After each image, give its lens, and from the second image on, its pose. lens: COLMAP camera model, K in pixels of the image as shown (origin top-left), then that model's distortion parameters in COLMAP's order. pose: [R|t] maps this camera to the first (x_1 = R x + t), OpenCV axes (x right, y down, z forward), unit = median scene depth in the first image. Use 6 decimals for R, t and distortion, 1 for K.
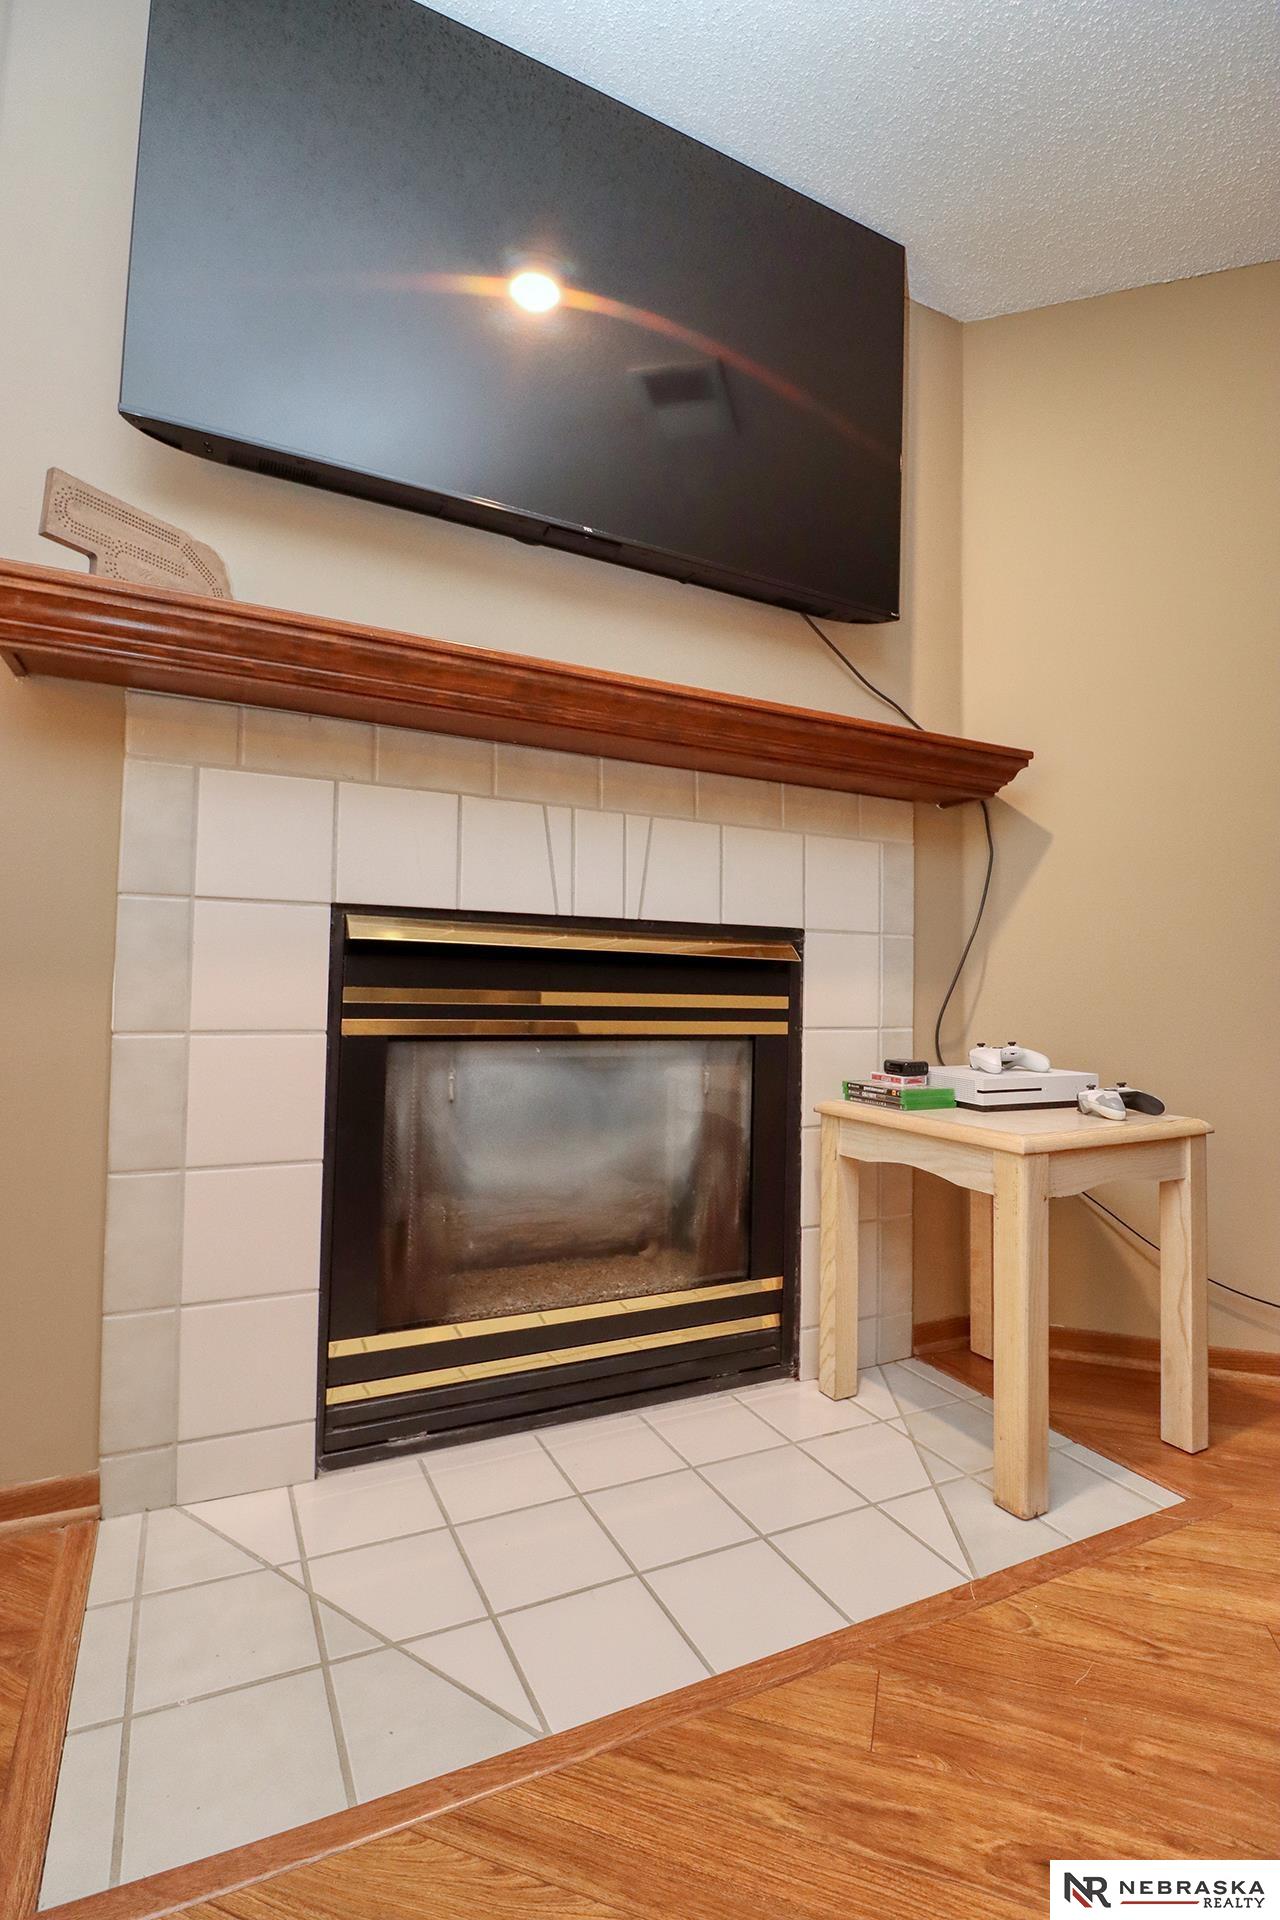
lens RADIAL K [[886.9, 0, 609.8], [0, 886.9, 958.9], [0, 0, 1]] dist [-0.003984, -0.010194]
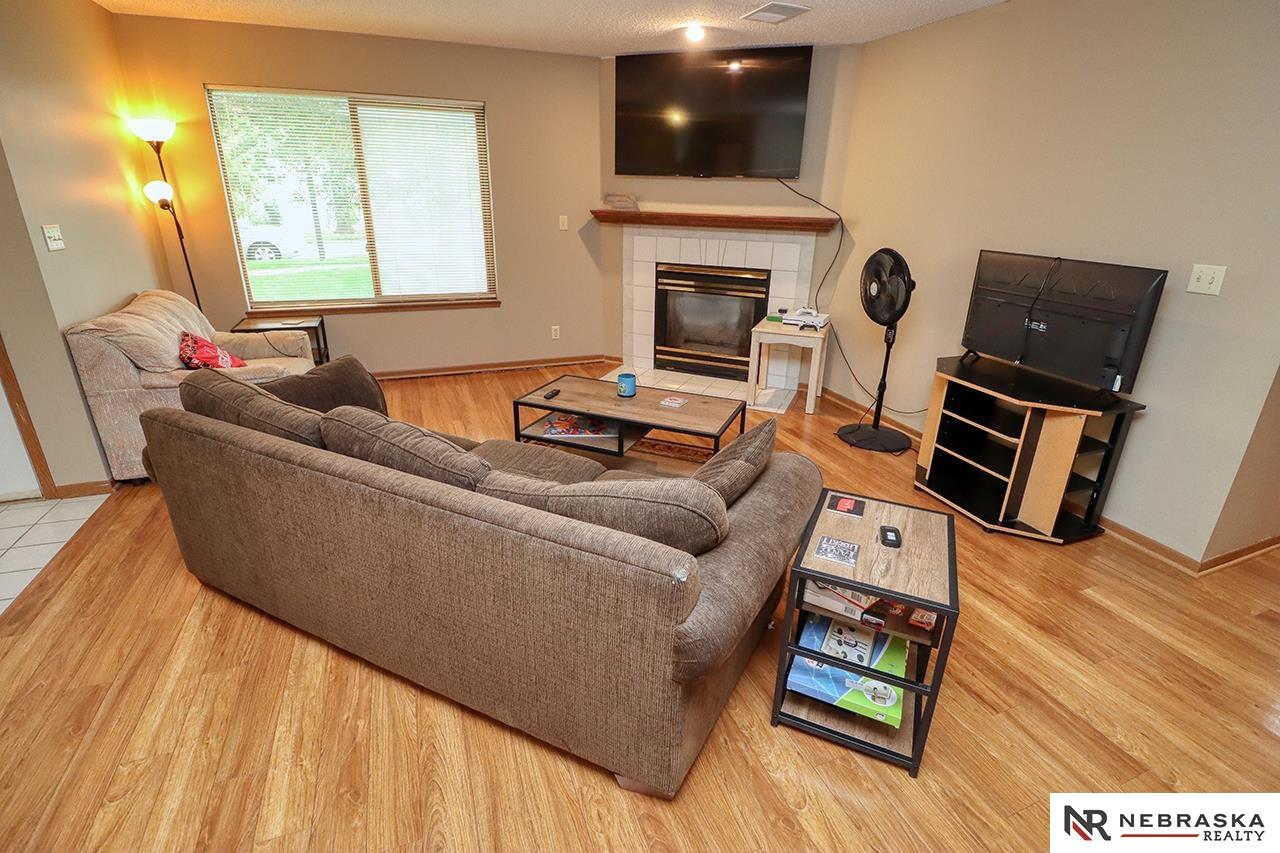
lens RADIAL K [[591.3, 0, 649.1], [0, 591.3, 416.3], [0, 0, 1]] dist [-0.003984, -0.010194]
pose [[0.658779, 0.259501, -0.706165, 1.989943], [0.012798, 0.934629, 0.355395, -0.384531], [0.752228, -0.243164, 0.612393, -1.153718]]
